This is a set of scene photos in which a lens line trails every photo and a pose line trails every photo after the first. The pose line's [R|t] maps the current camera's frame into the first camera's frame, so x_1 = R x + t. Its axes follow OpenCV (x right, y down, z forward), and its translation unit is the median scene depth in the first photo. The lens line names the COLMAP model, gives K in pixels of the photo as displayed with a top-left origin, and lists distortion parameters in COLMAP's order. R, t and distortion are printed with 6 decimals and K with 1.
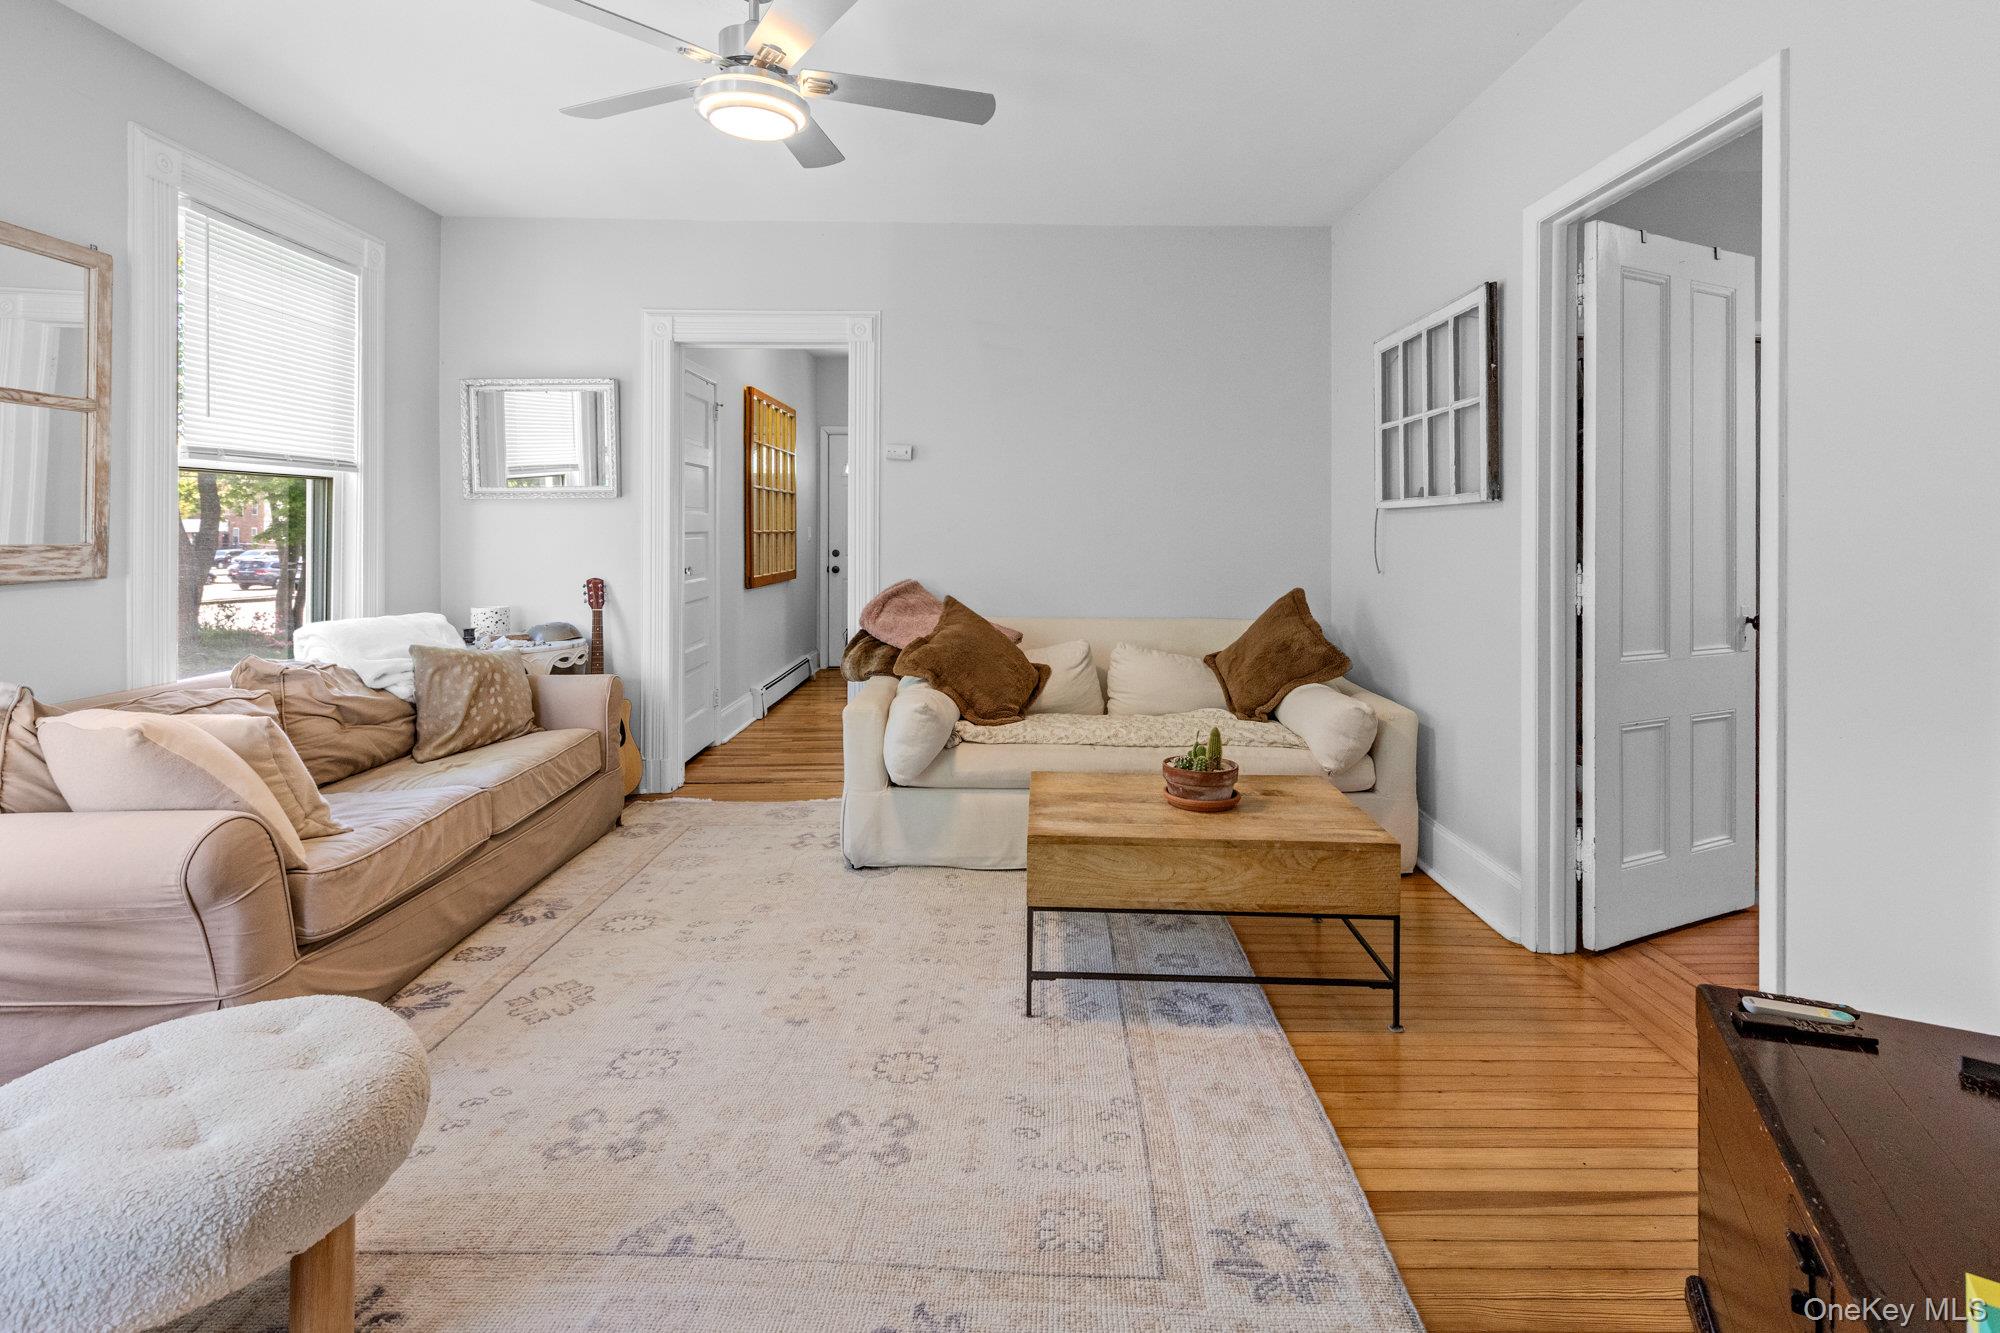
lens RADIAL K [[951.0, 0, 1017.0], [0, 951.0, 518.5], [0, 0, 1]] dist [0.014138, 0.000235]
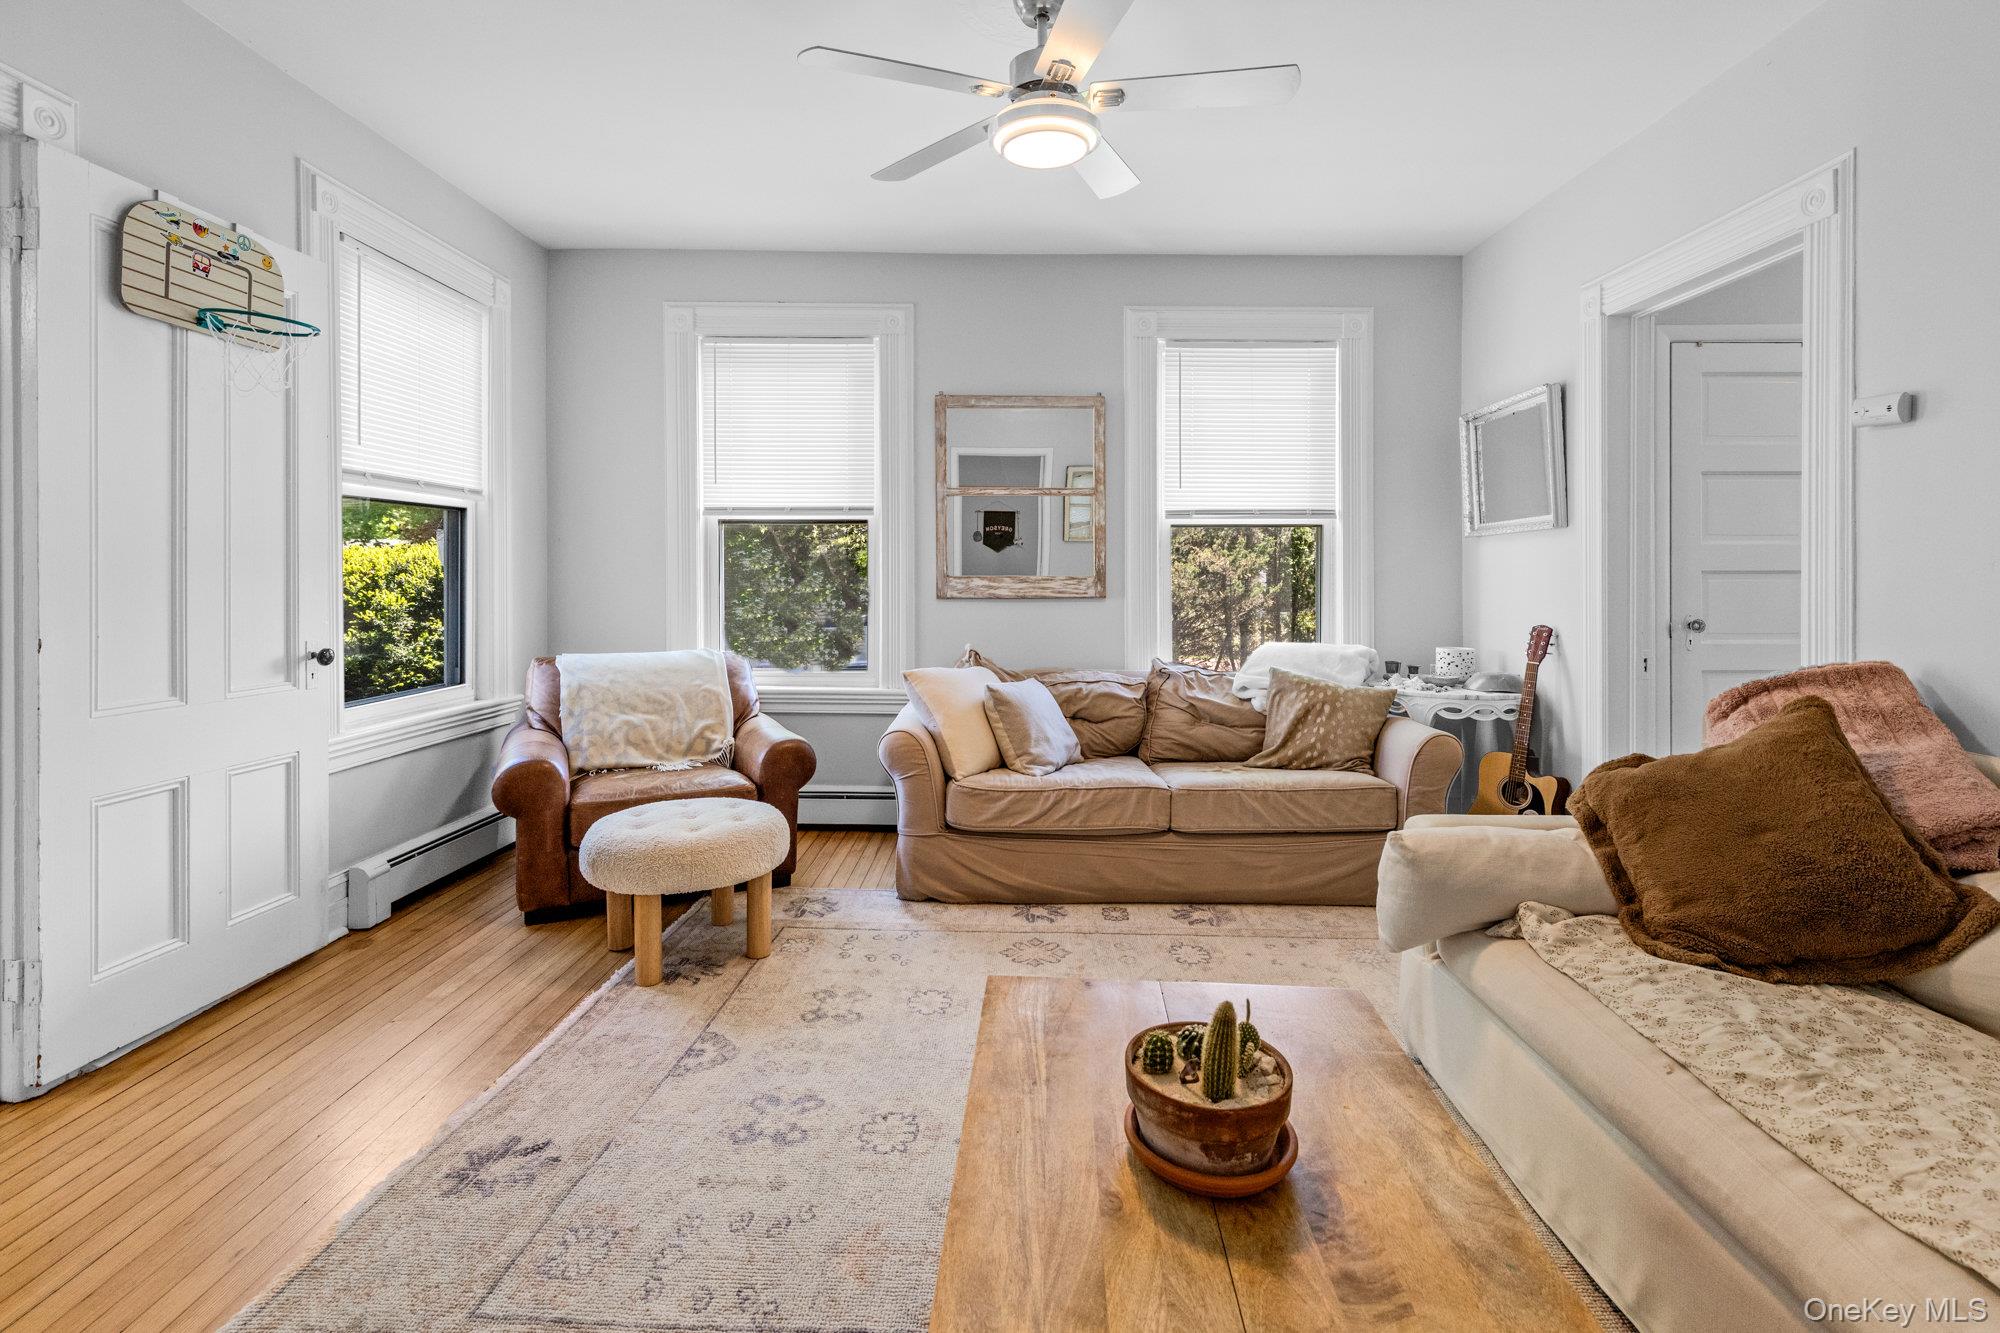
lens RADIAL K [[931.7, 0, 1019.7], [0, 931.7, 569.6], [0, 0, 1]] dist [0.003022, 0.000322]
pose [[-0.012723, -0.005460, -0.999904, 0.611244], [0.009046, 0.999944, -0.005575, 0.022567], [0.999878, -0.009116, -0.012673, 0.875913]]
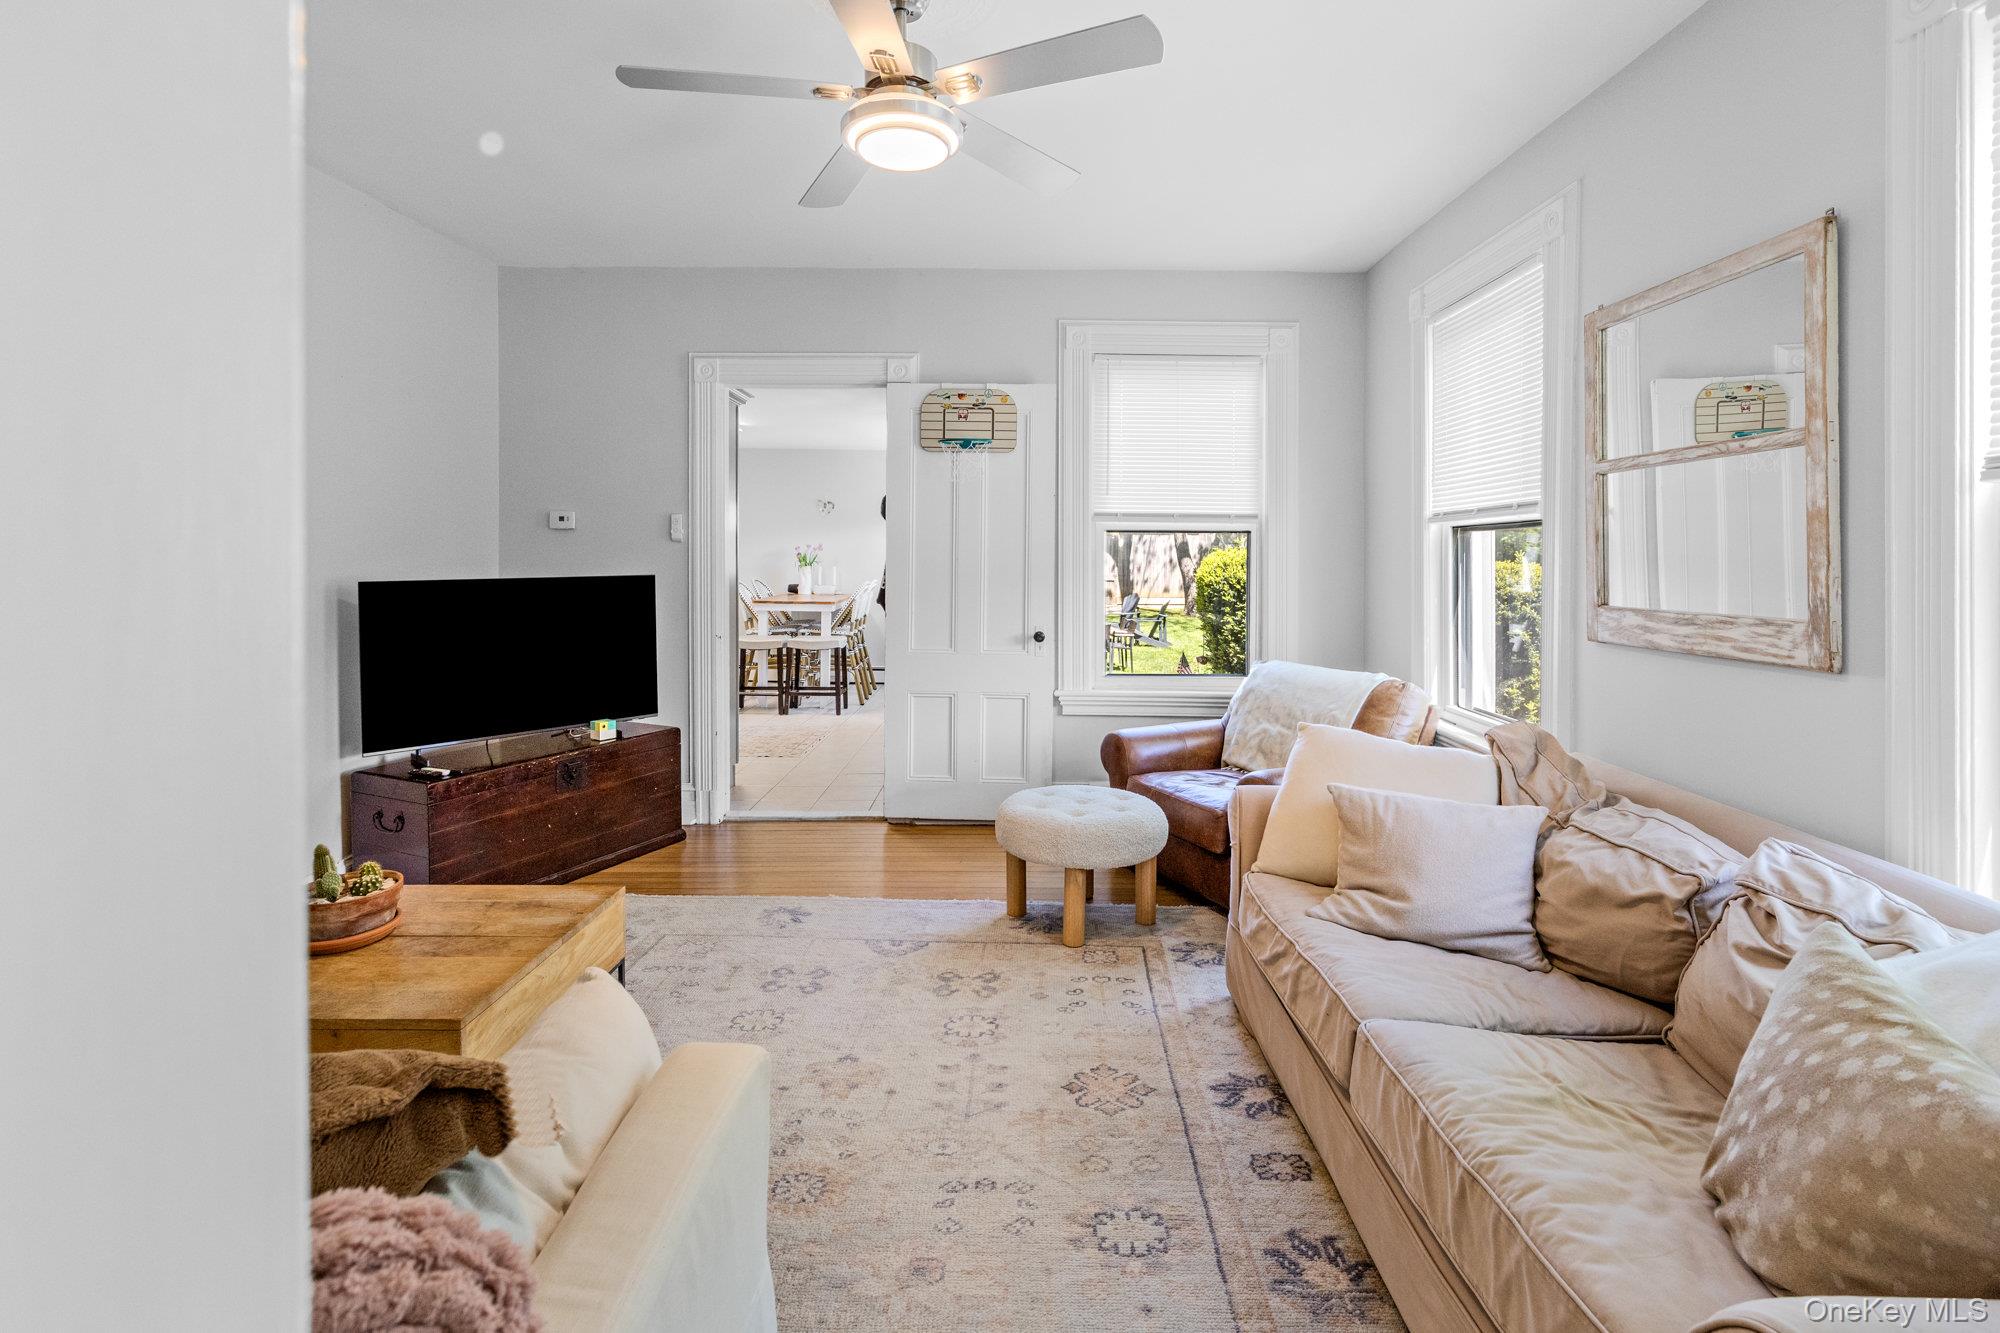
lens RADIAL K [[931.7, 0, 1019.7], [0, 931.7, 569.6], [0, 0, 1]] dist [0.003022, 0.000322]
pose [[-0.999959, -0.007497, 0.005111, -0.350085], [-0.007503, 0.999971, -0.001262, -0.007759], [-0.005101, -0.001300, -0.999986, 1.688421]]
